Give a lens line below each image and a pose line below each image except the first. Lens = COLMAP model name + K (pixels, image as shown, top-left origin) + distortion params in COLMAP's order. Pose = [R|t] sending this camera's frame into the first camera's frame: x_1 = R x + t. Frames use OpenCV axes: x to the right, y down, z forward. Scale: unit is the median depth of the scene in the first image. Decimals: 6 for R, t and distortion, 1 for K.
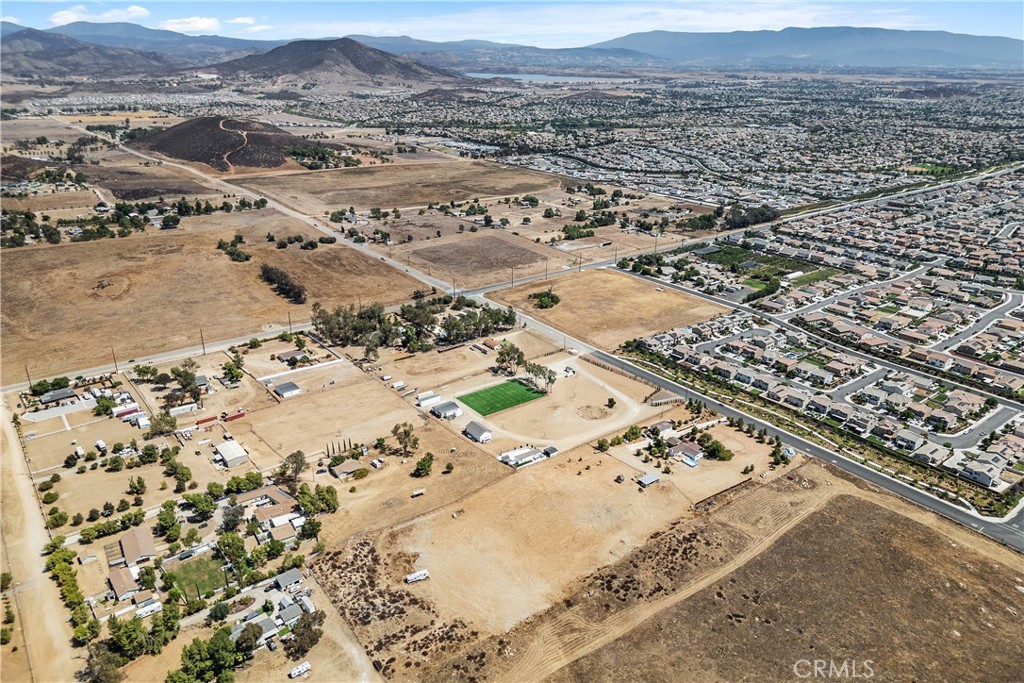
lens RADIAL K [[716.6, 0, 513.2], [0, 716.6, 341.7], [0, 0, 1]] dist [0.055083, -0.058323]
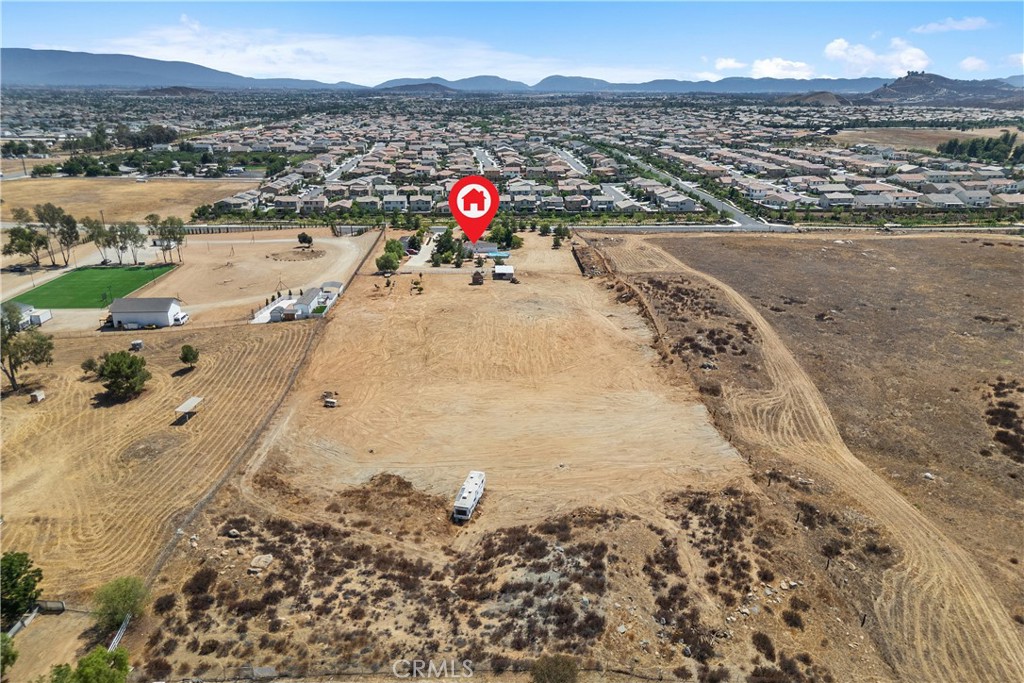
lens RADIAL K [[716.6, 0, 510.5], [0, 716.6, 341.4], [0, 0, 1]] dist [0.055083, -0.058323]
pose [[0.580996, -0.283240, 0.763033, -0.379820], [0.306690, 0.944578, 0.117107, 0.226734], [-0.753913, 0.165976, 0.635663, 0.774982]]
